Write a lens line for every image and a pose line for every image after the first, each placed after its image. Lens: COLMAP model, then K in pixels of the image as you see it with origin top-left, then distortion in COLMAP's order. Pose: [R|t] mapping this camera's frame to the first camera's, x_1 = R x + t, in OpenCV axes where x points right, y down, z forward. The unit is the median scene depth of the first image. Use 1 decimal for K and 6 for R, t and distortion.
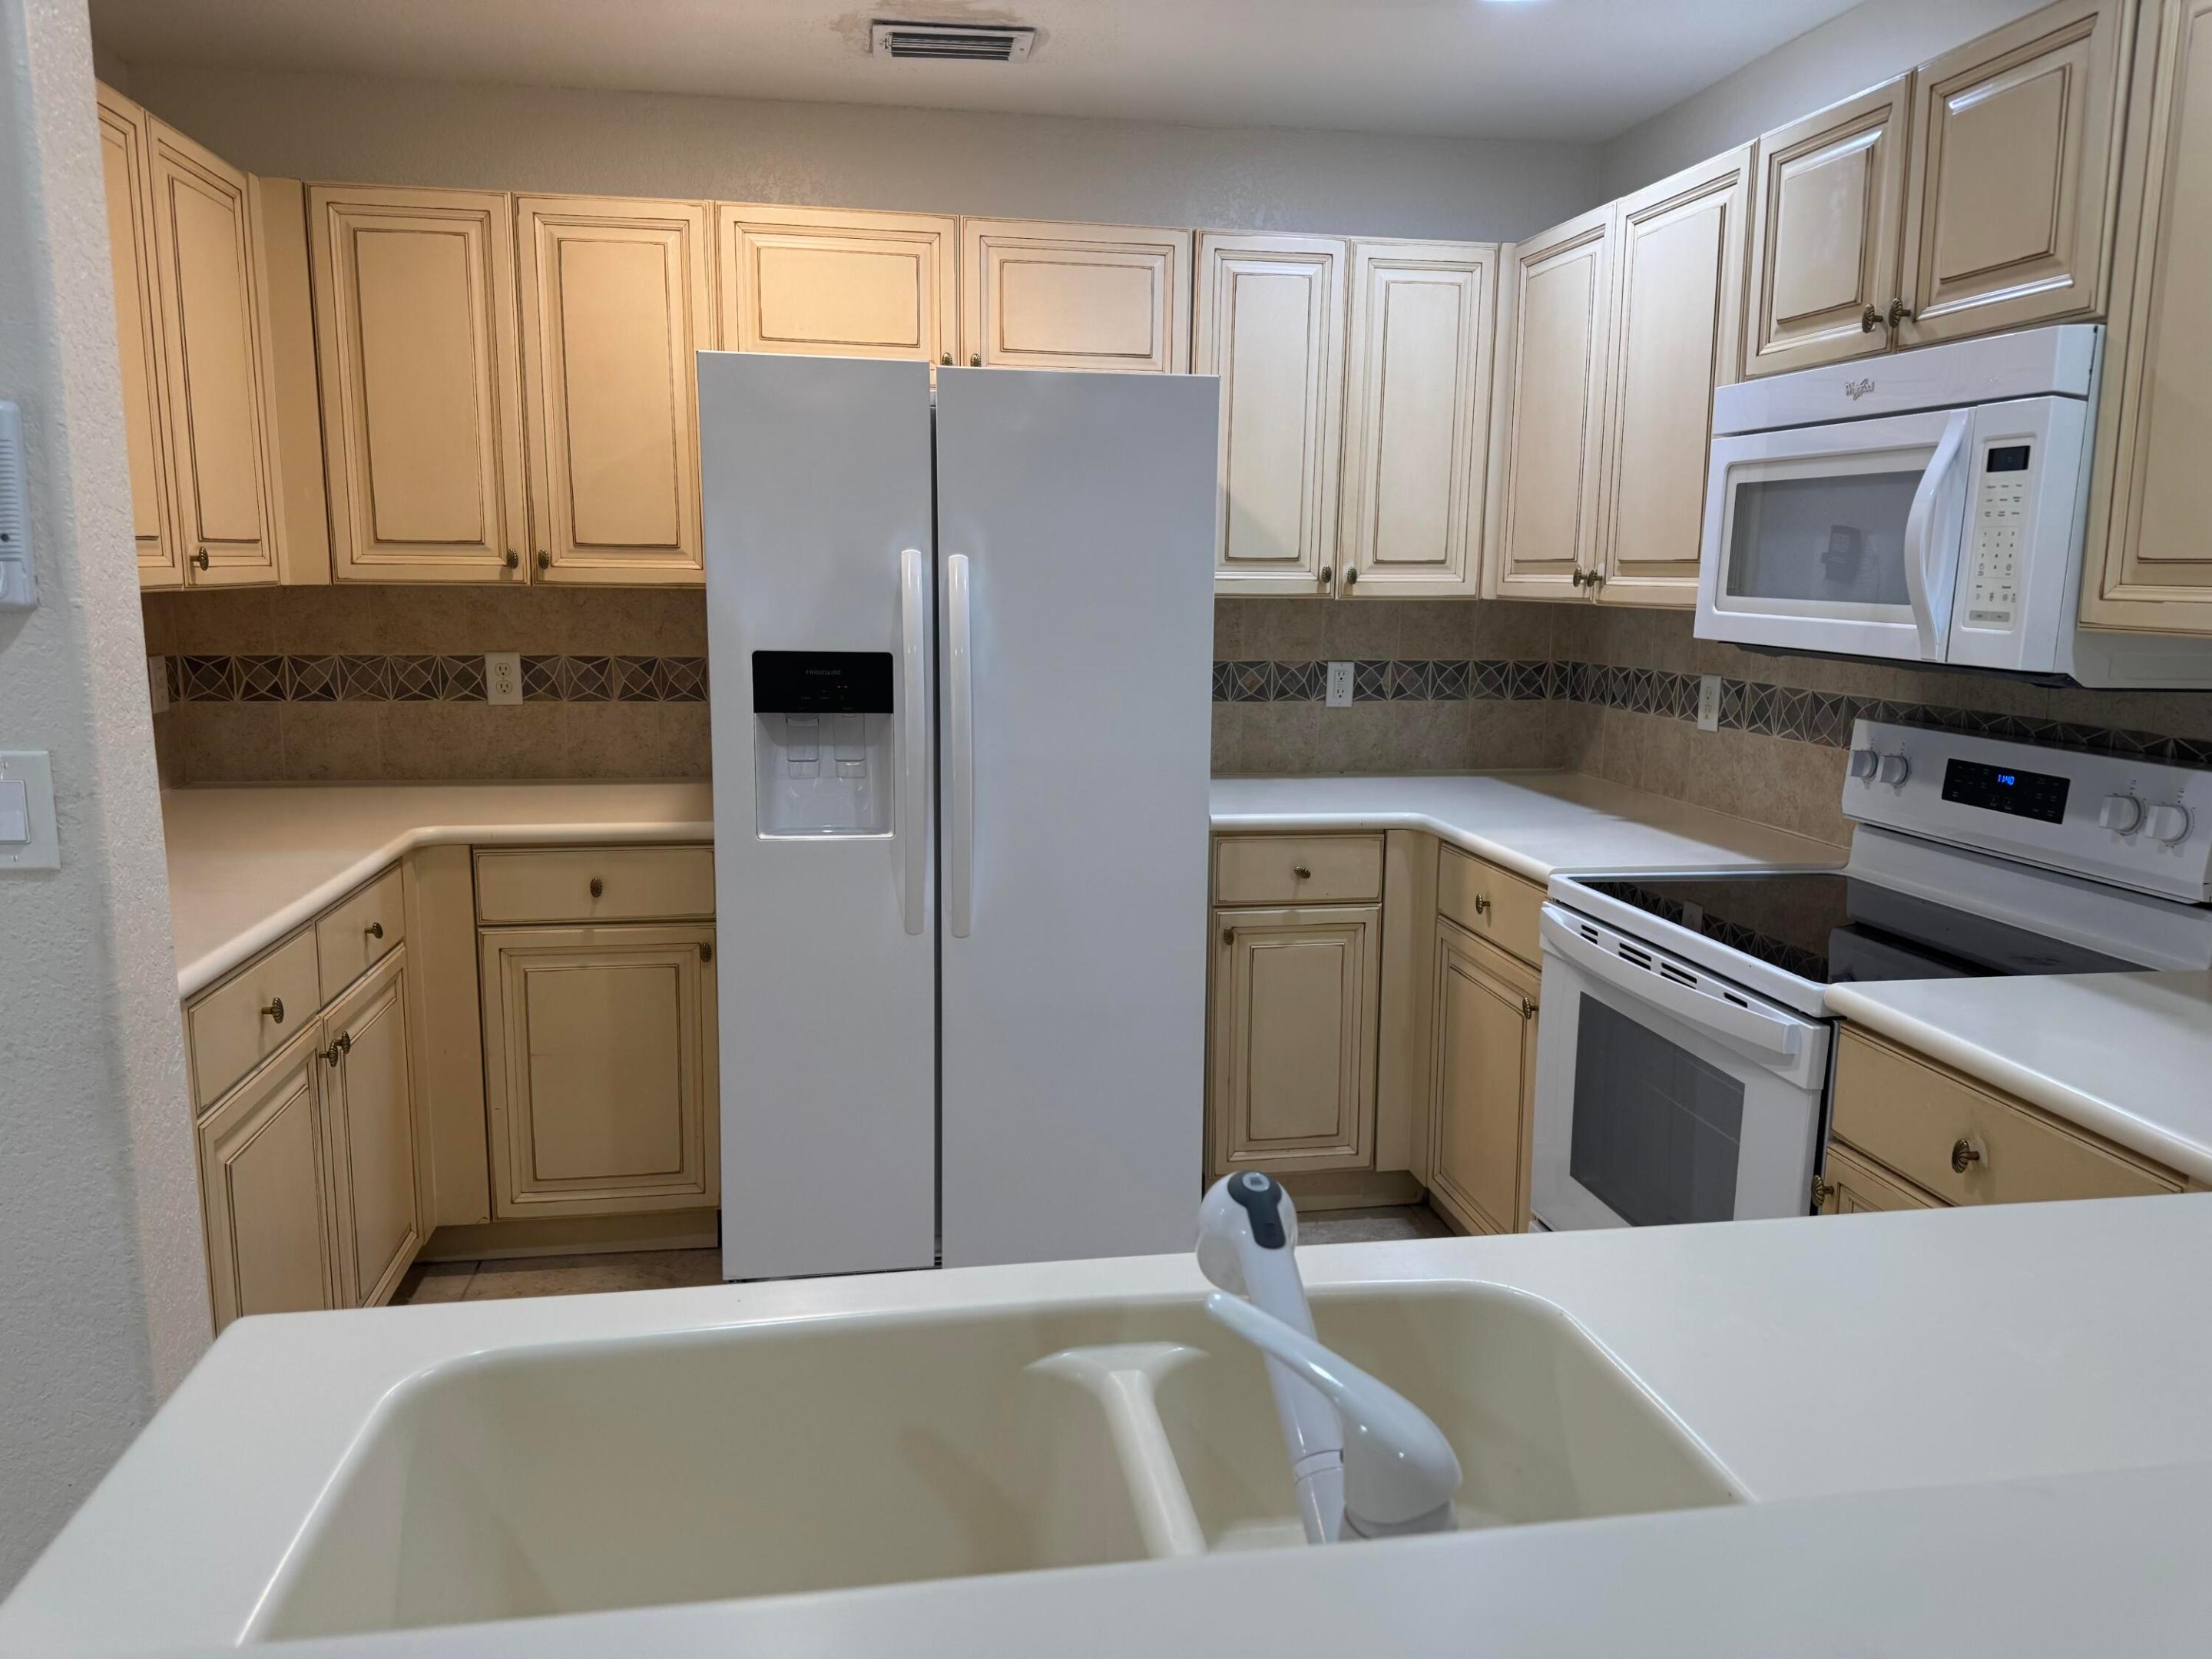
lens RADIAL K [[1566.5, 0, 1110.6], [0, 1566.5, 818.9], [0, 0, 1]] dist [0.110625, -0.159333]
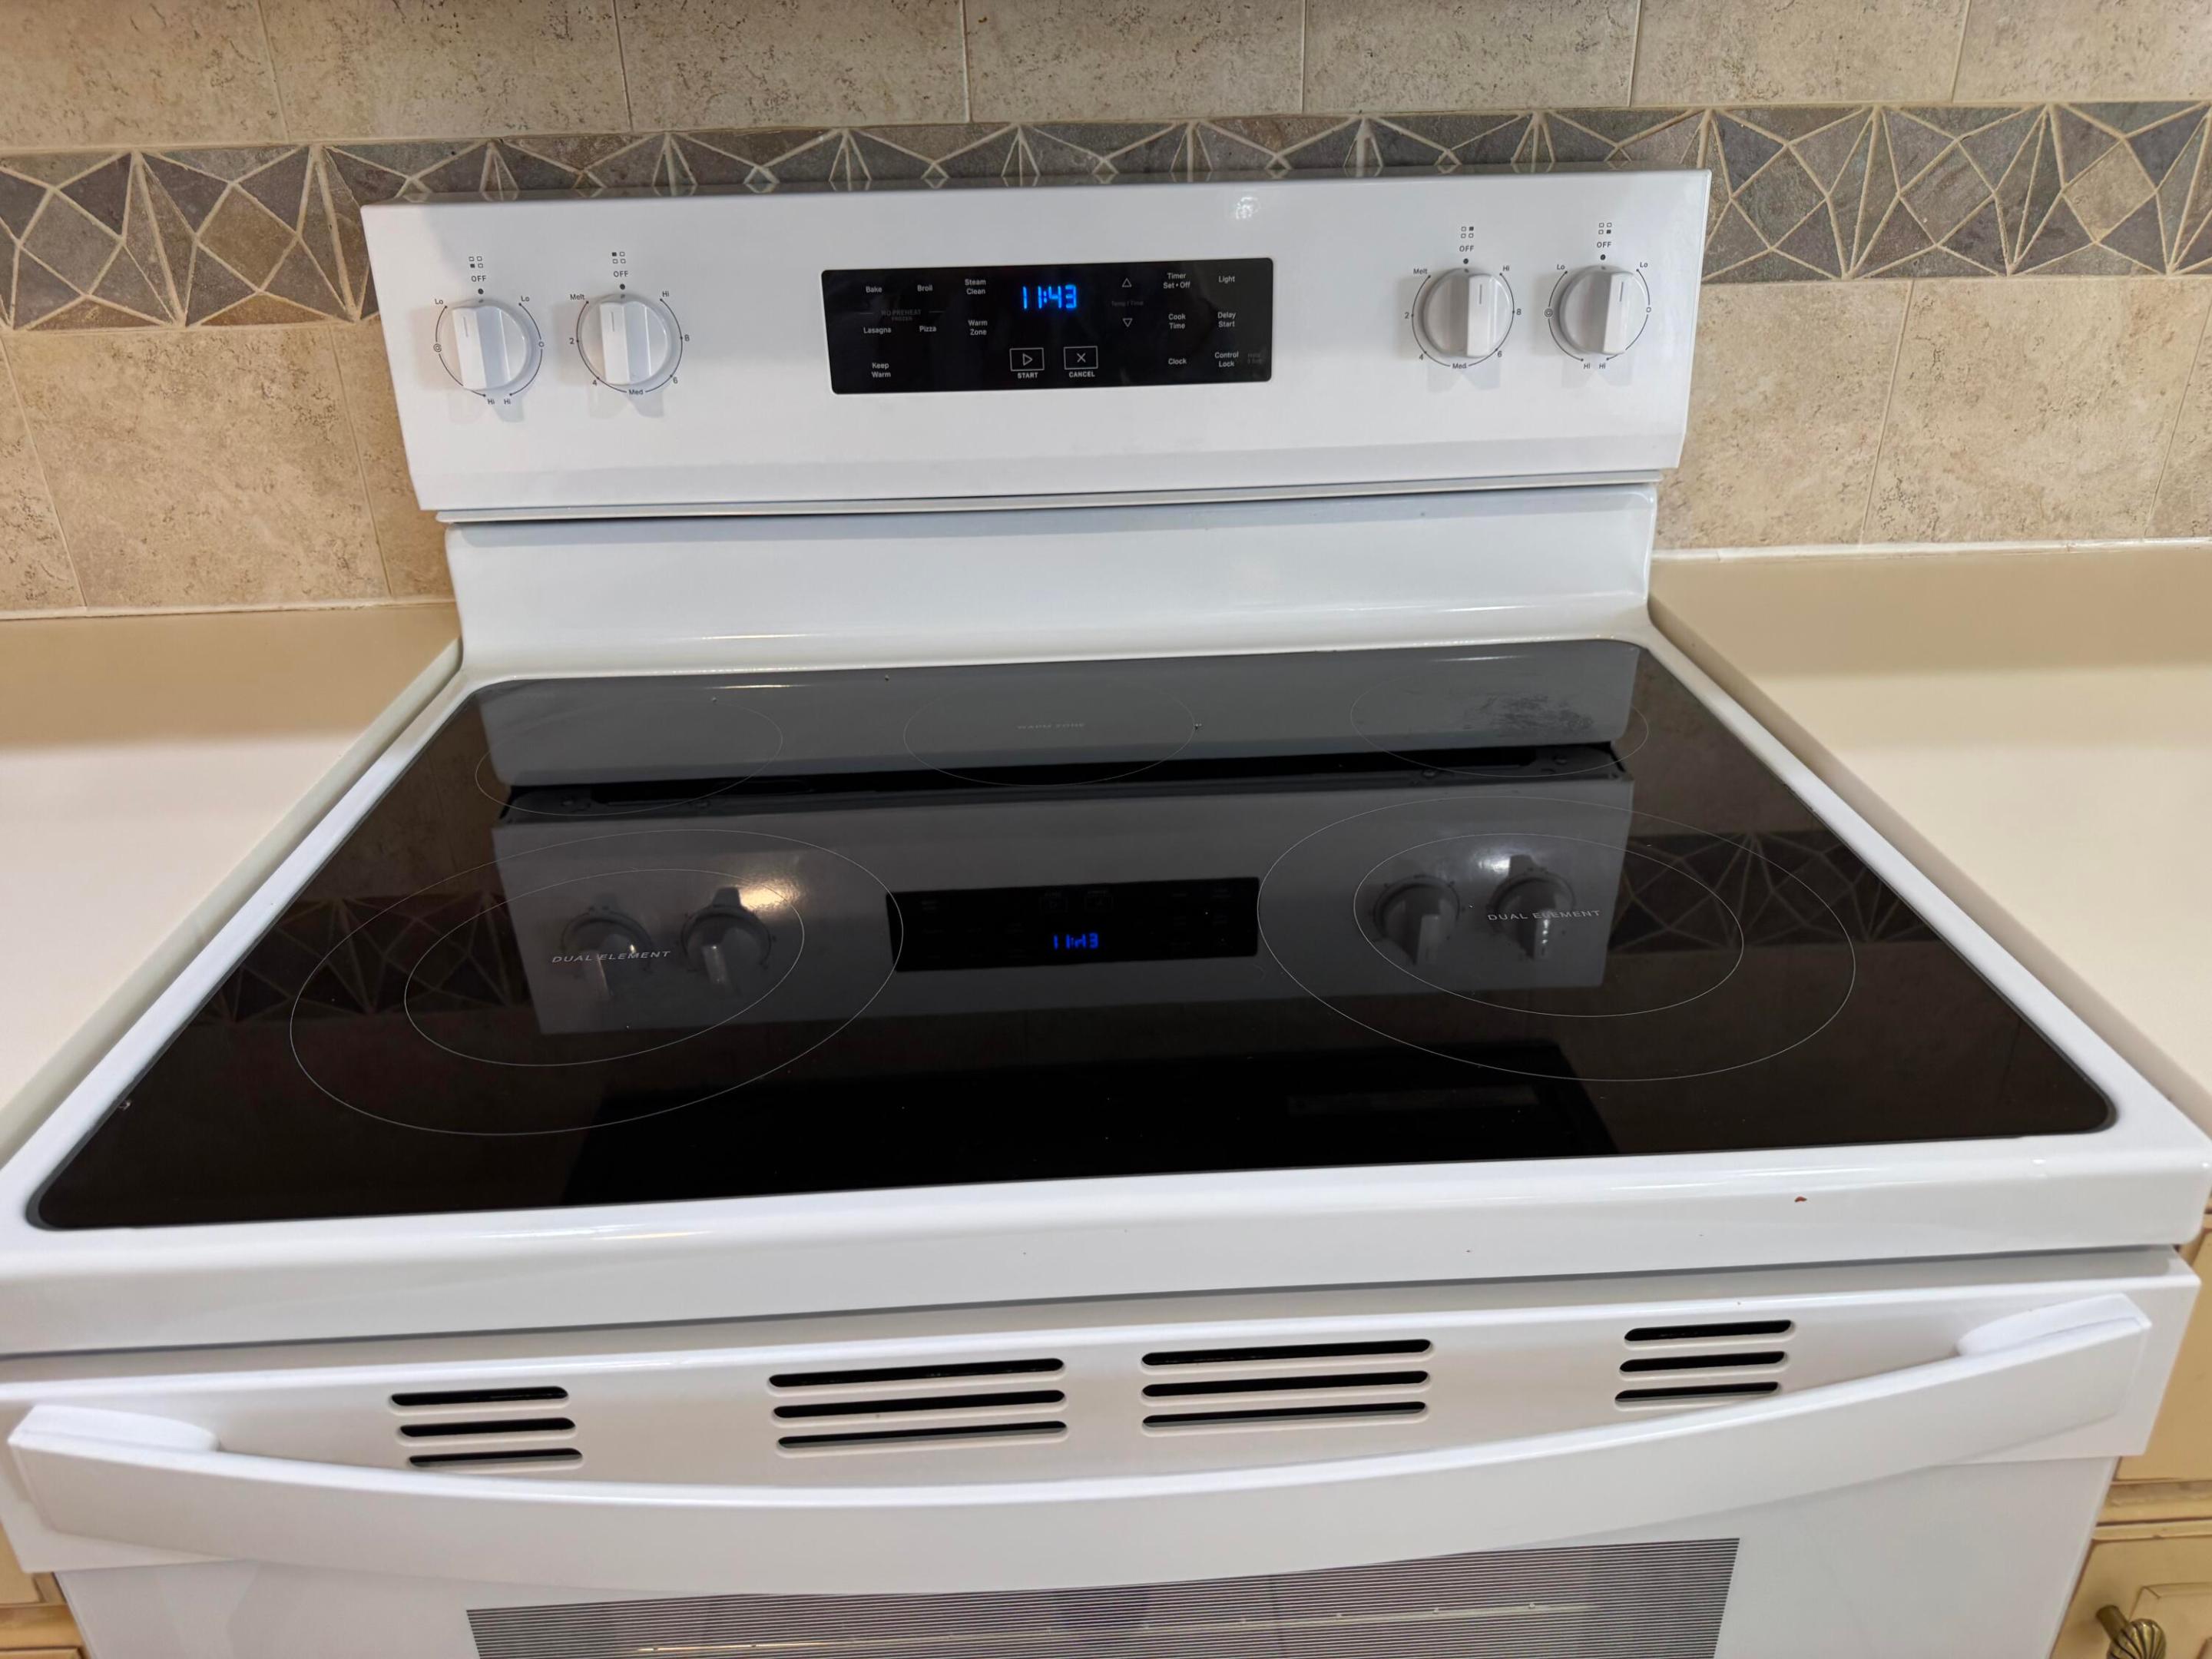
lens RADIAL K [[1587.0, 0, 1110.5], [0, 1587.0, 833.3], [0, 0, 1]] dist [0.001323, -0.008129]
pose [[0.125167, -0.460921, 0.878570, 0.135577], [0.178611, 0.881535, 0.437030, -0.056490], [-0.975926, 0.102221, 0.192664, 0.707166]]
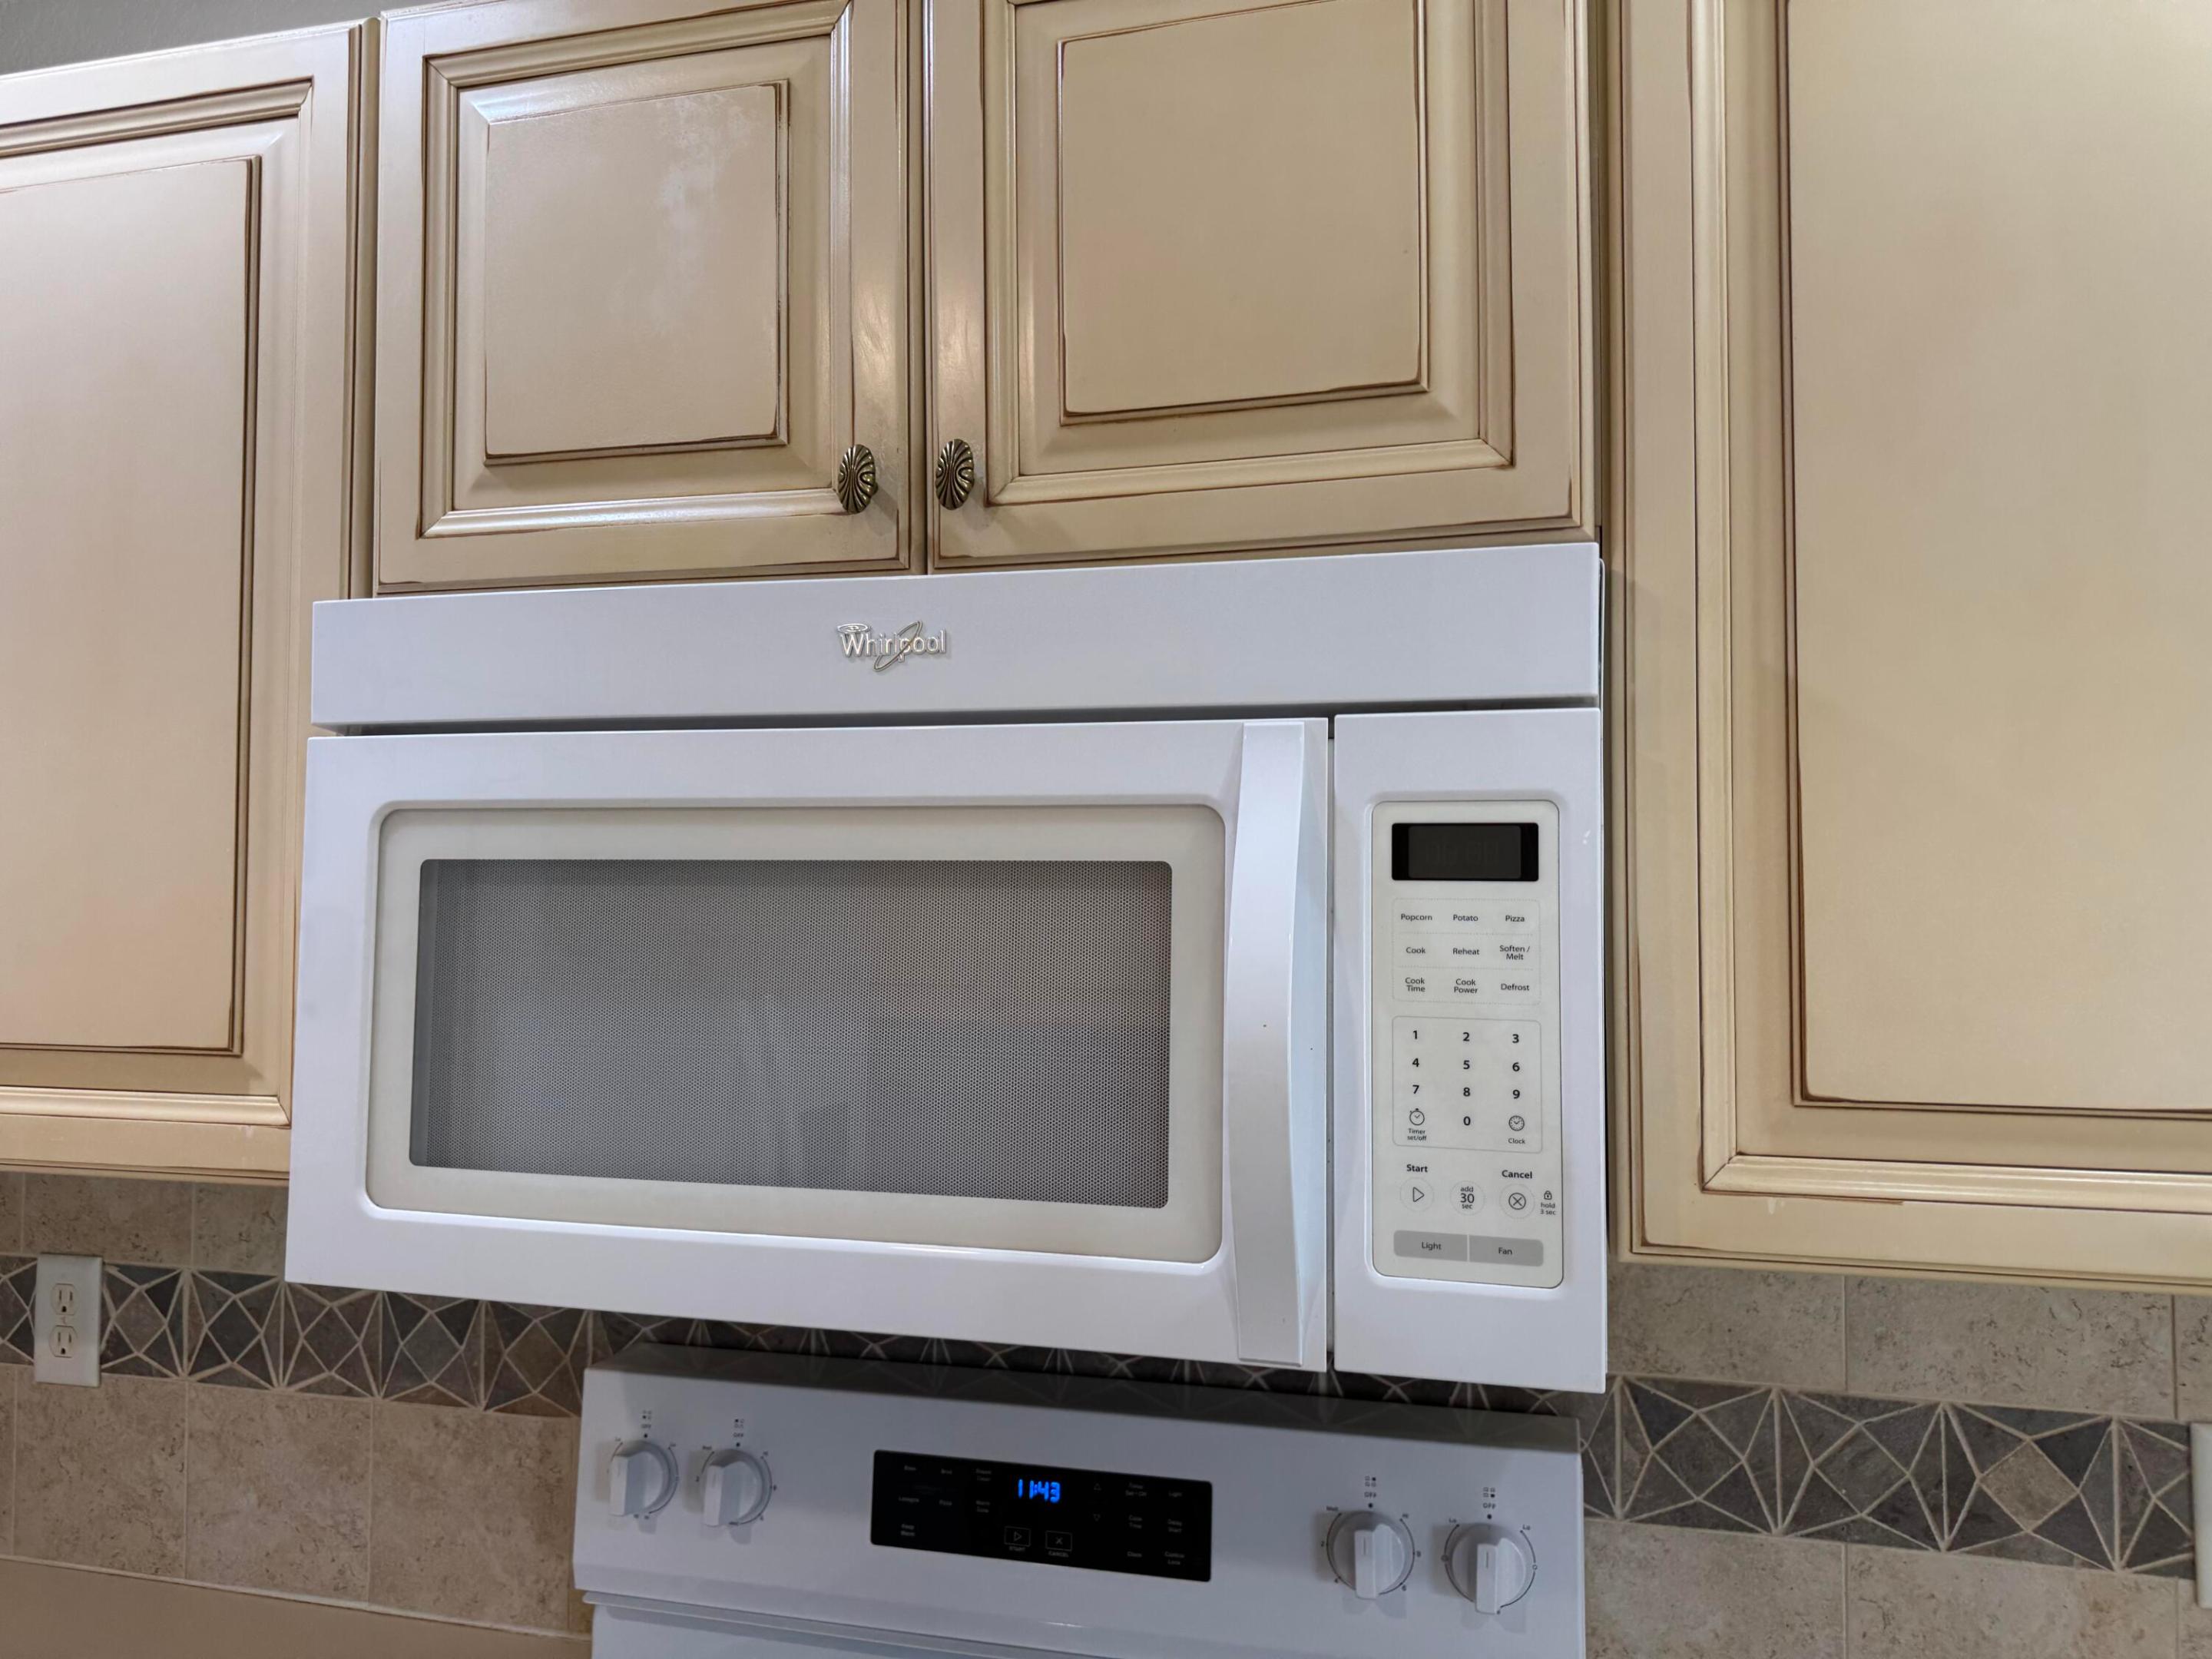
lens RADIAL K [[1587.0, 0, 1110.5], [0, 1587.0, 833.3], [0, 0, 1]] dist [0.001323, -0.008129]
pose [[0.418807, 0.028688, 0.907622, 0.103303], [0.146396, 0.984294, -0.098663, -0.127789], [-0.896197, 0.174193, 0.408029, 0.575068]]
